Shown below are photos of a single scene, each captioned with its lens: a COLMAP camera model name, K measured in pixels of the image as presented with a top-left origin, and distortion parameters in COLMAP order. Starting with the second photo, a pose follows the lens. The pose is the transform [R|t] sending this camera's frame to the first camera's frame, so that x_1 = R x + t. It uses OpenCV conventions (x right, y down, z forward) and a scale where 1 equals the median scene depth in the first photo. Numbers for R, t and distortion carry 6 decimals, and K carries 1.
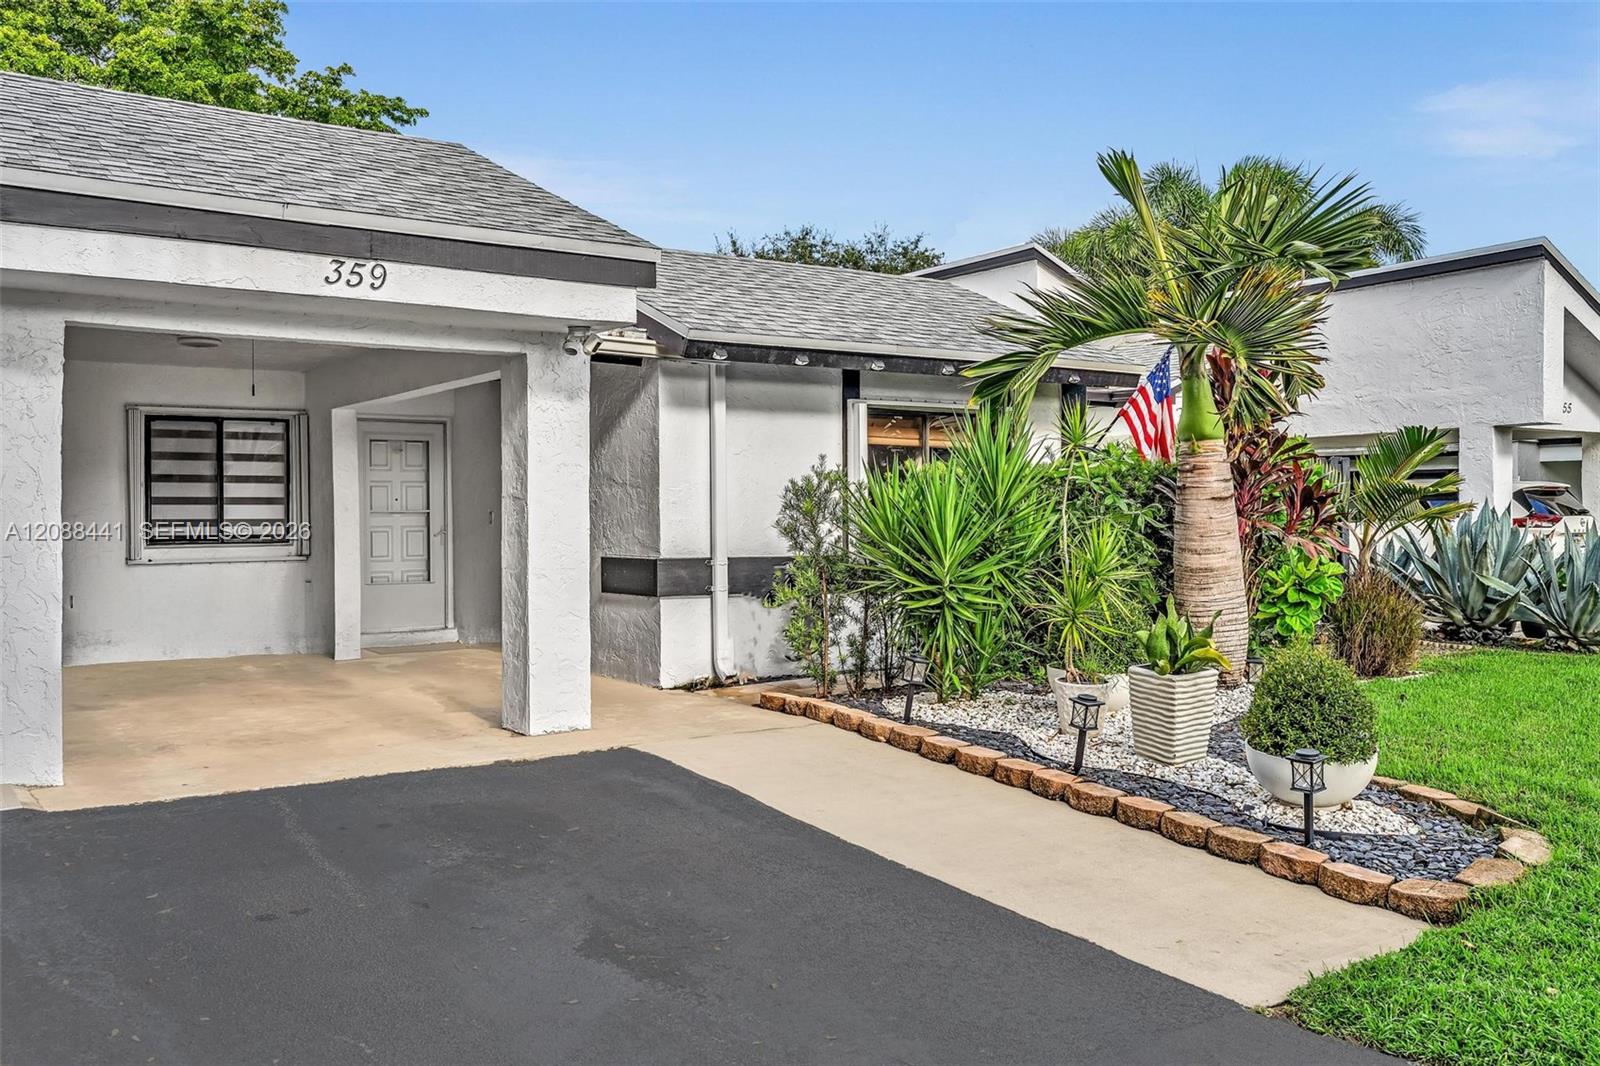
lens RADIAL K [[1362.3, 0, 803.8], [0, 1362.3, 532.7], [0, 0, 1]] dist [0.002281, 0.003228]
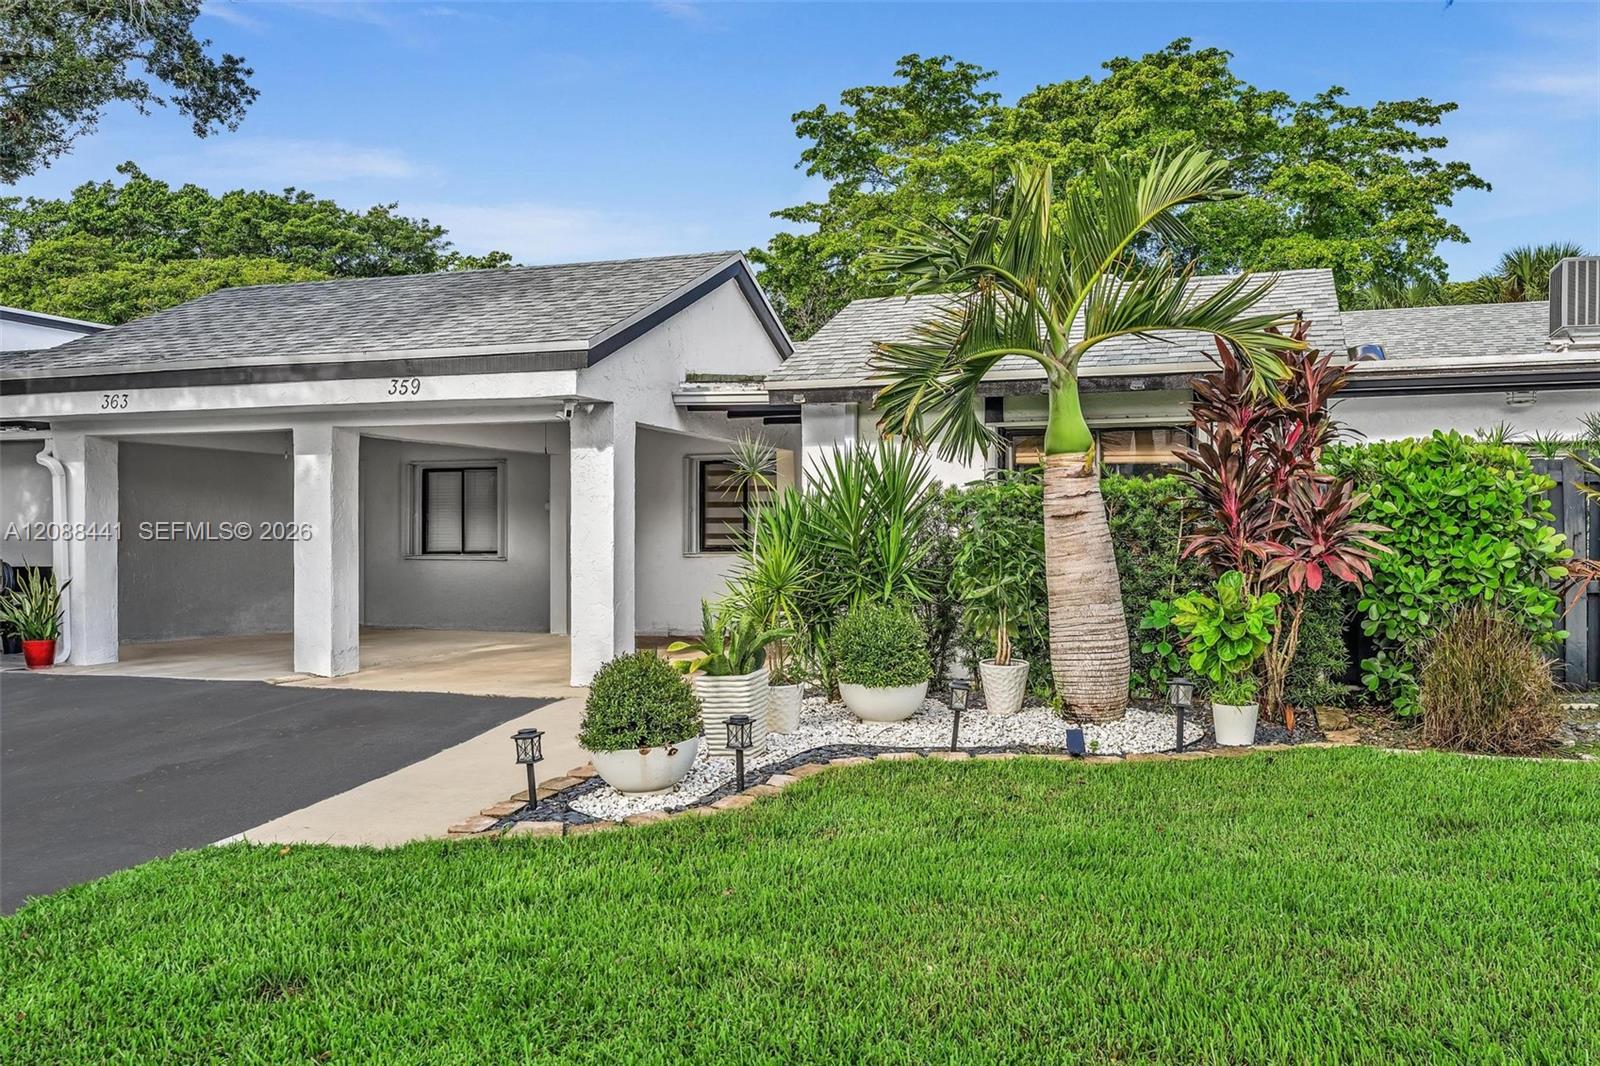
lens RADIAL K [[1362.3, 0, 803.8], [0, 1362.3, 532.7], [0, 0, 1]] dist [0.002281, 0.003228]
pose [[0.585986, 0.004768, -0.810307, 0.881588], [-0.011849, 0.999926, -0.002685, -0.008890], [0.810234, 0.011175, 0.586000, 0.286737]]
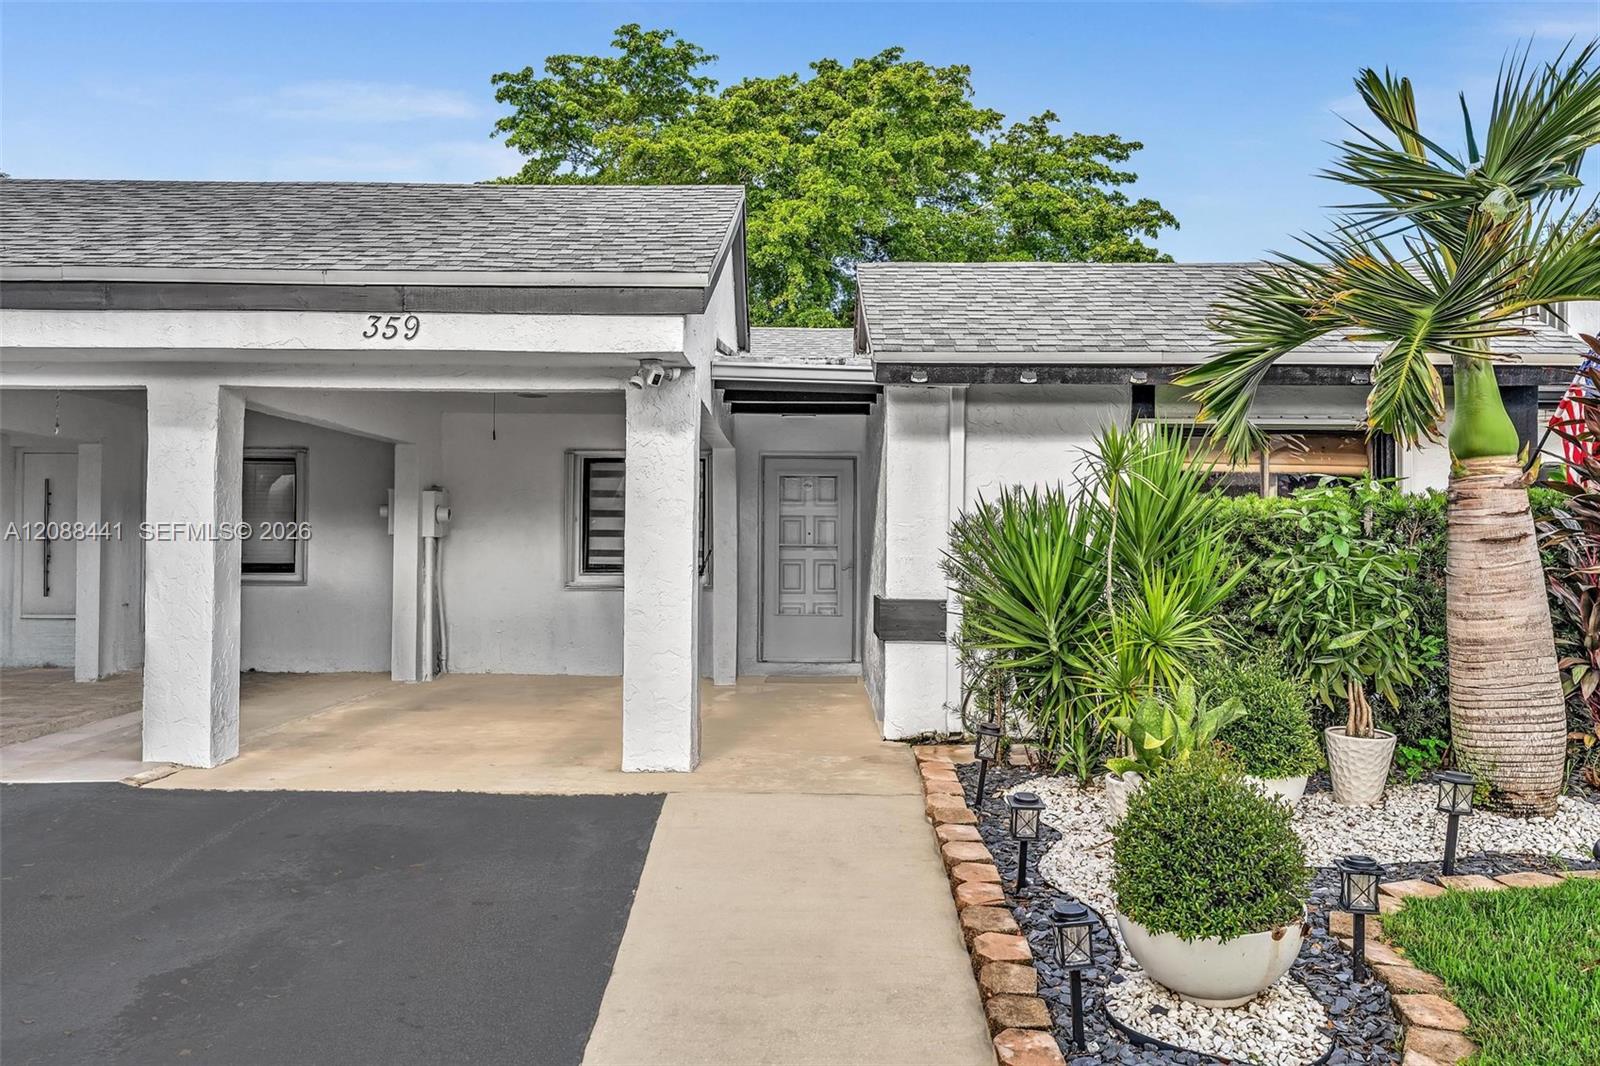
lens RADIAL K [[1362.3, 0, 803.8], [0, 1362.3, 532.7], [0, 0, 1]] dist [0.002281, 0.003228]
pose [[0.814245, 0.006531, -0.580485, 0.388347], [-0.020825, 0.999622, -0.017965, -0.008506], [0.580148, 0.026717, 0.814073, 0.208719]]
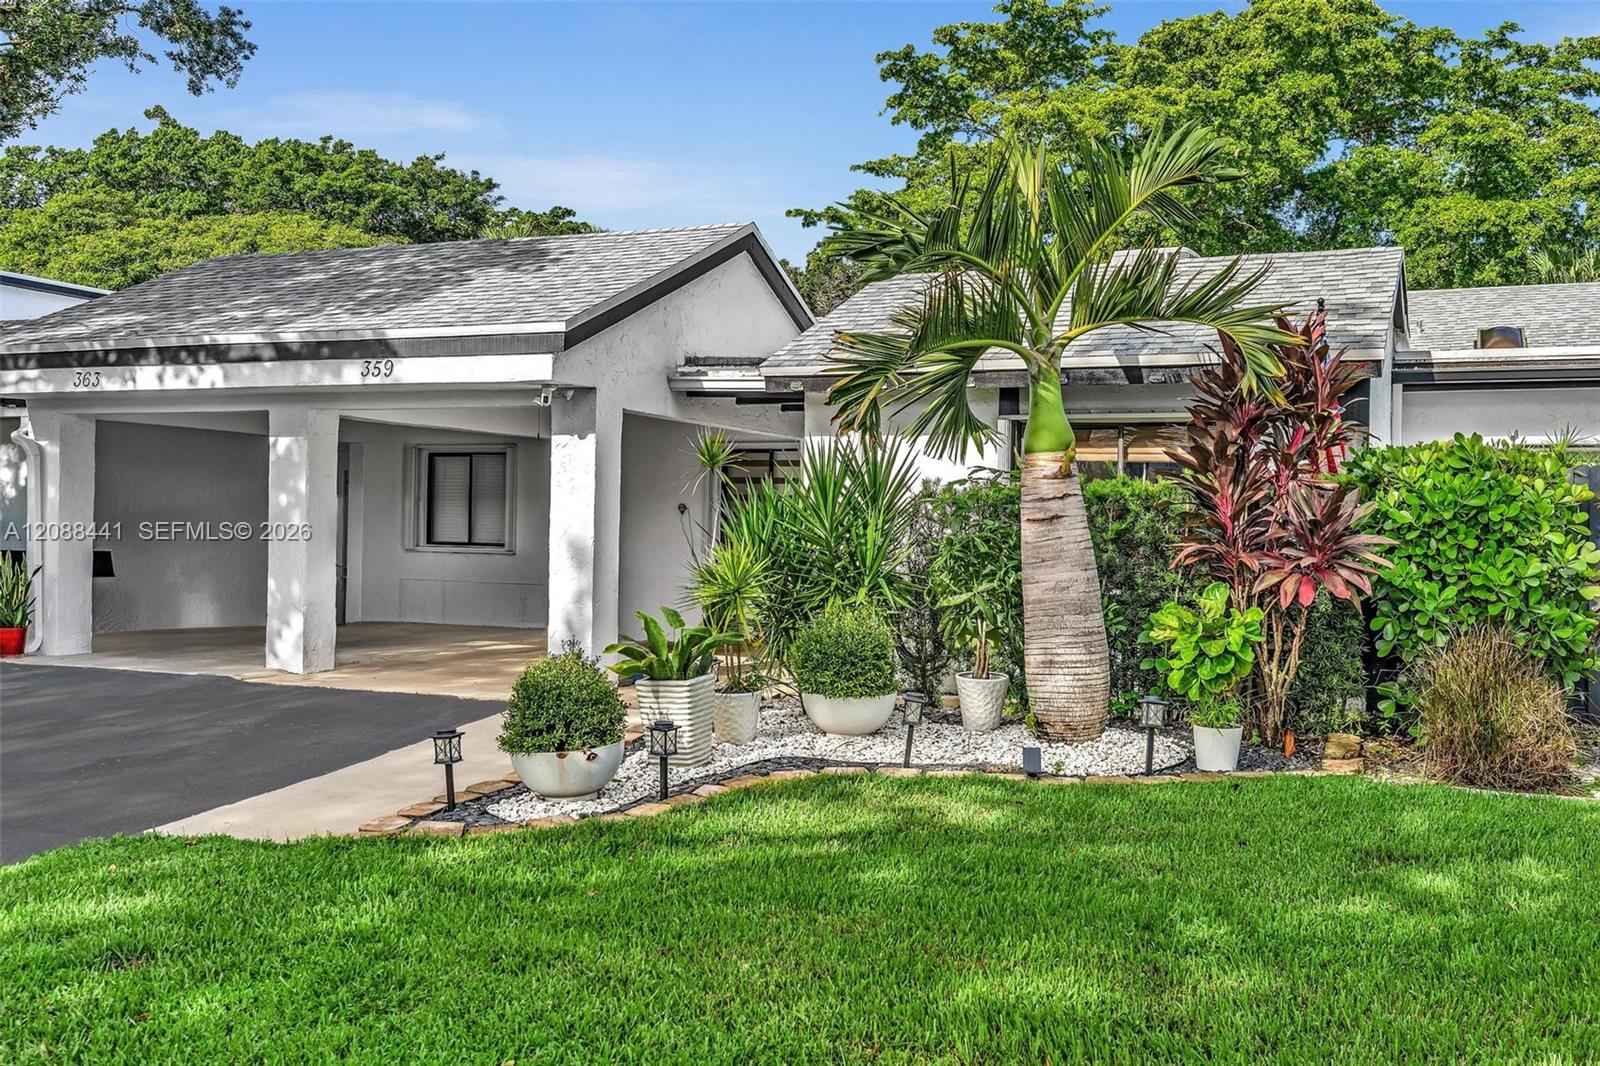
lens RADIAL K [[1569.1, 0, 800.0], [0, 1569.1, 533.0], [0, 0, 1]] dist [0.001736, 0.015148]
pose [[0.522973, 0.018643, -0.852145, 0.993443], [-0.031591, 0.999498, 0.002479, -0.013720], [0.851764, 0.025623, 0.523299, 0.321022]]
